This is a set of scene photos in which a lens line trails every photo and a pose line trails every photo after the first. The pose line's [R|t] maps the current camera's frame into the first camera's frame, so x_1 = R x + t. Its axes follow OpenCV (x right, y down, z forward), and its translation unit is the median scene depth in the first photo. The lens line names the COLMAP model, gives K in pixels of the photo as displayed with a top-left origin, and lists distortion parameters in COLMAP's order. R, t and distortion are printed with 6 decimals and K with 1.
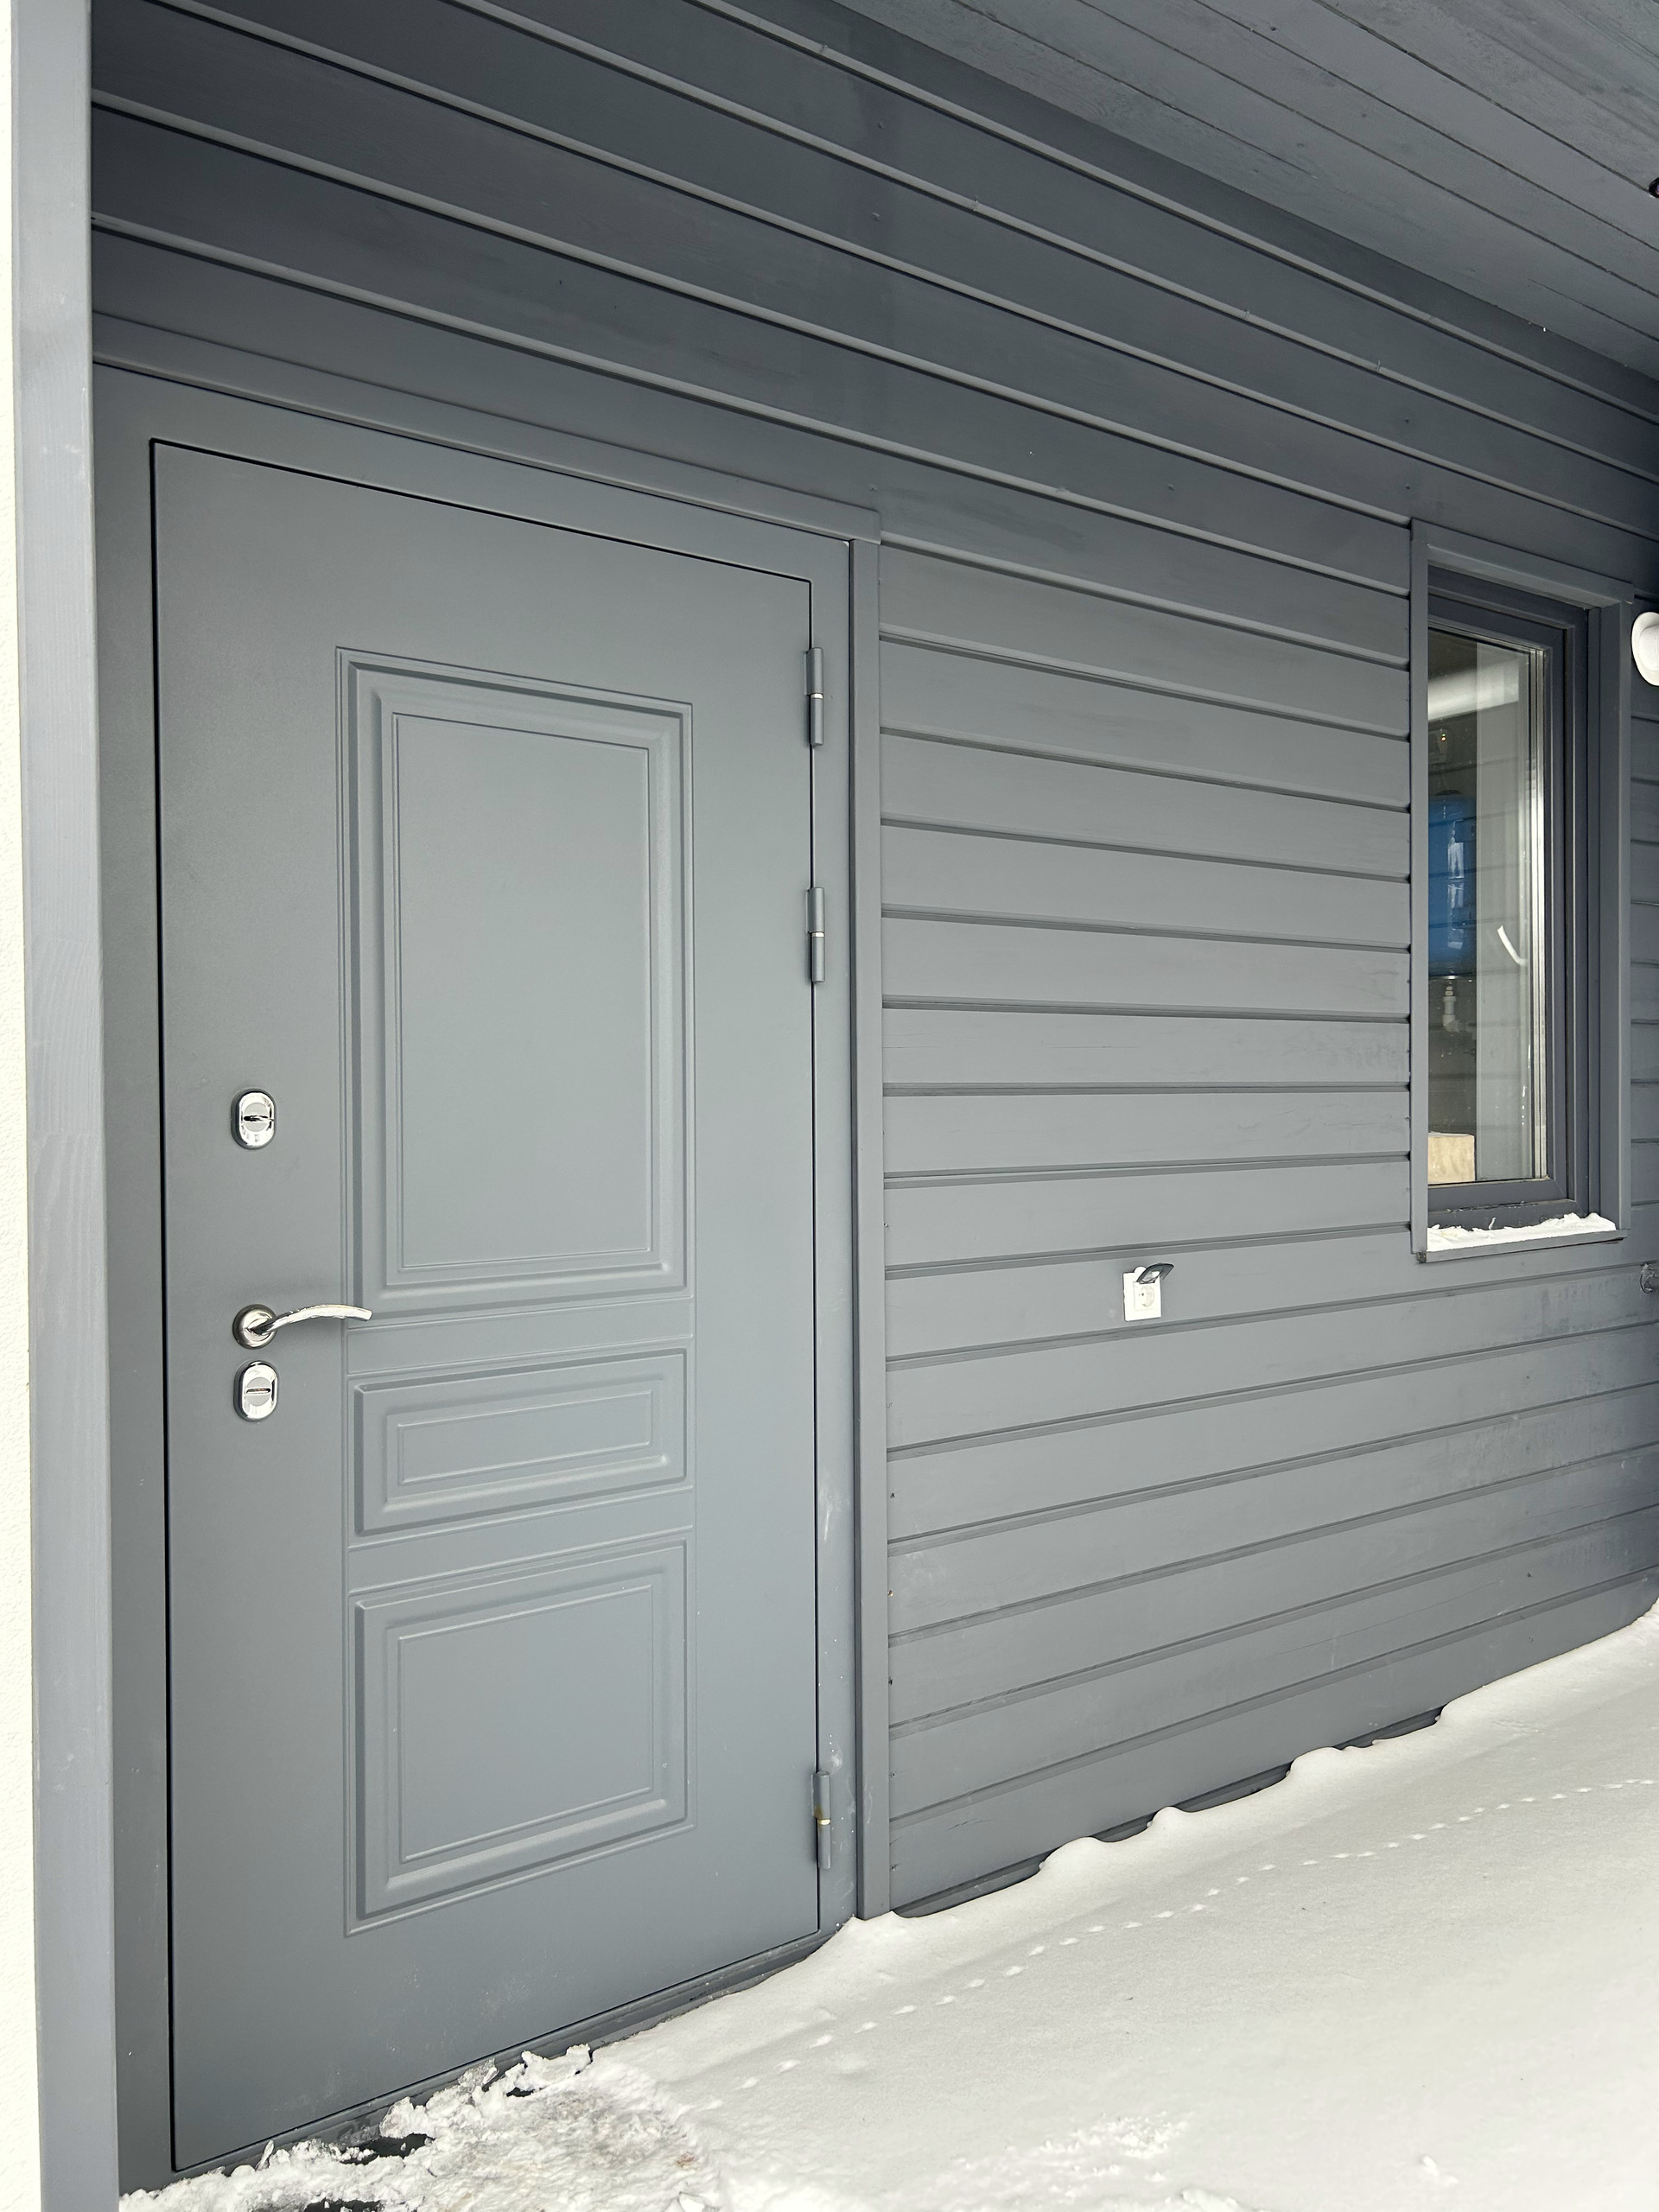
lens RADIAL K [[1683.2, 0, 828.9], [0, 1683.2, 1100.3], [0, 0, 1]] dist [0.051574, -0.059272]
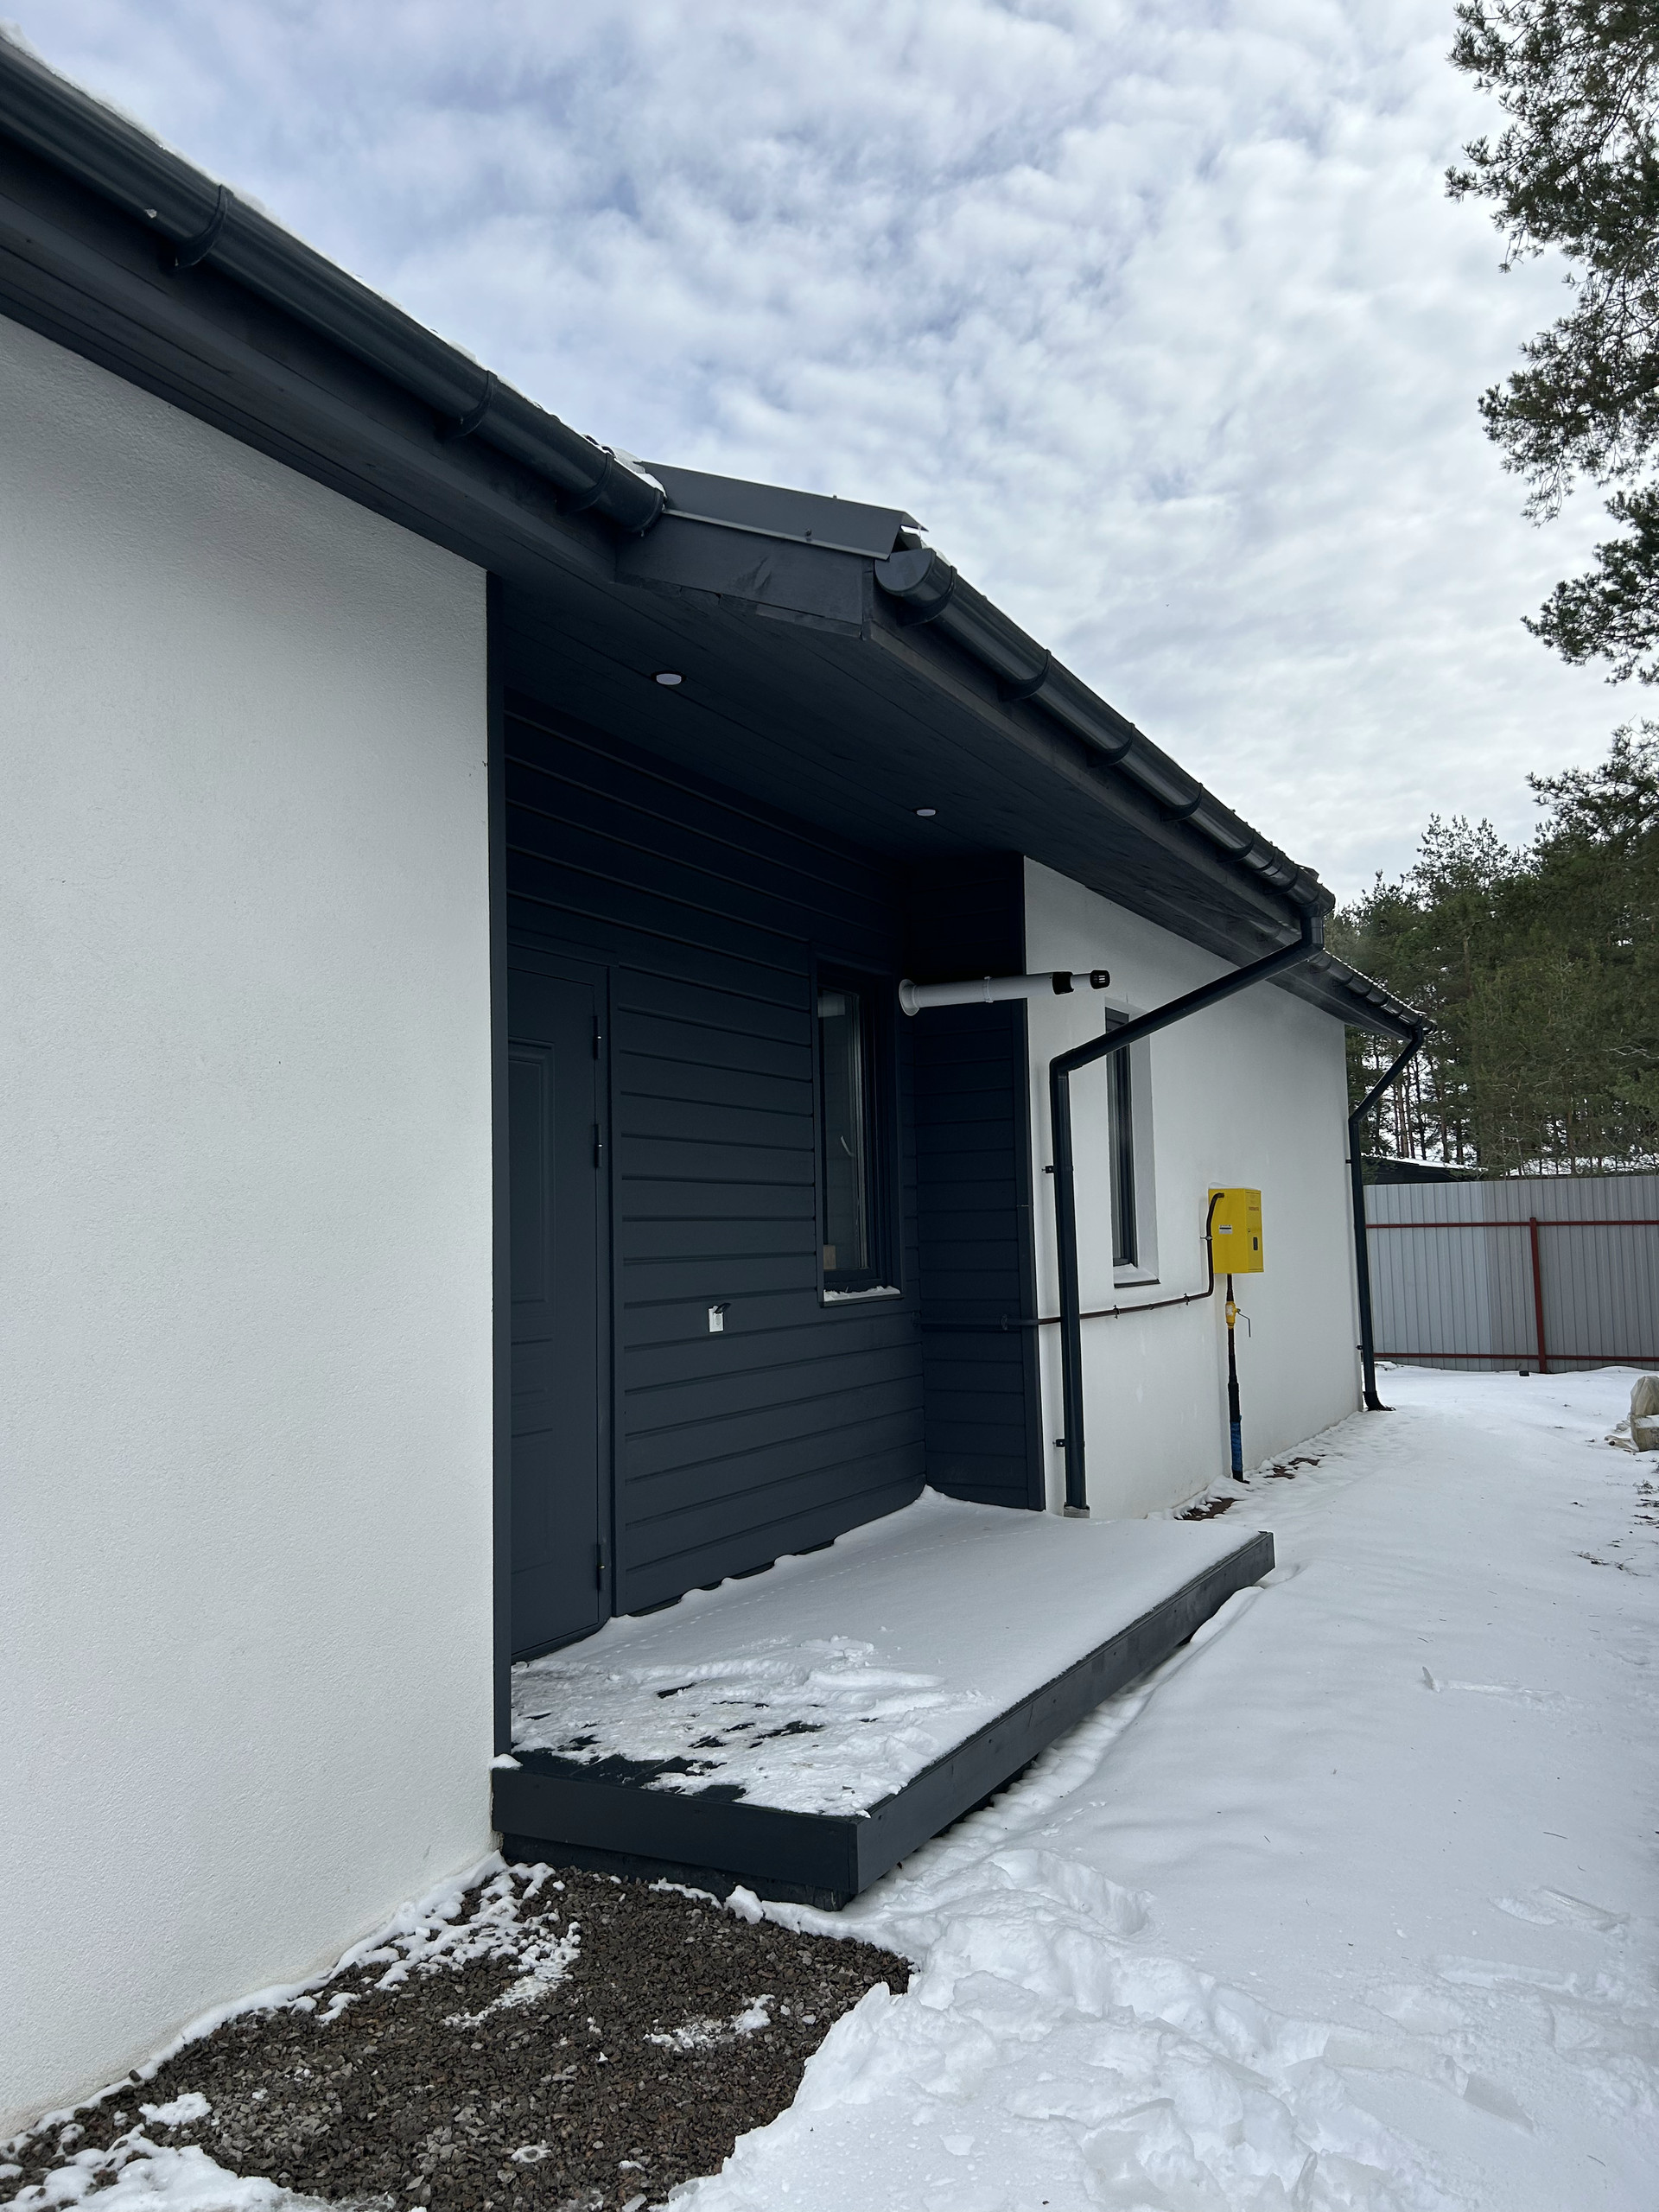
lens RADIAL K [[1669.3, 0, 848.8], [0, 1669.3, 1106.0], [0, 0, 1]] dist [0.104793, -0.123595]
pose [[0.894511, 0.020069, 0.446595, -0.572432], [0.021474, 0.995910, -0.087766, 0.038139], [-0.446529, 0.088098, 0.890421, -0.888262]]
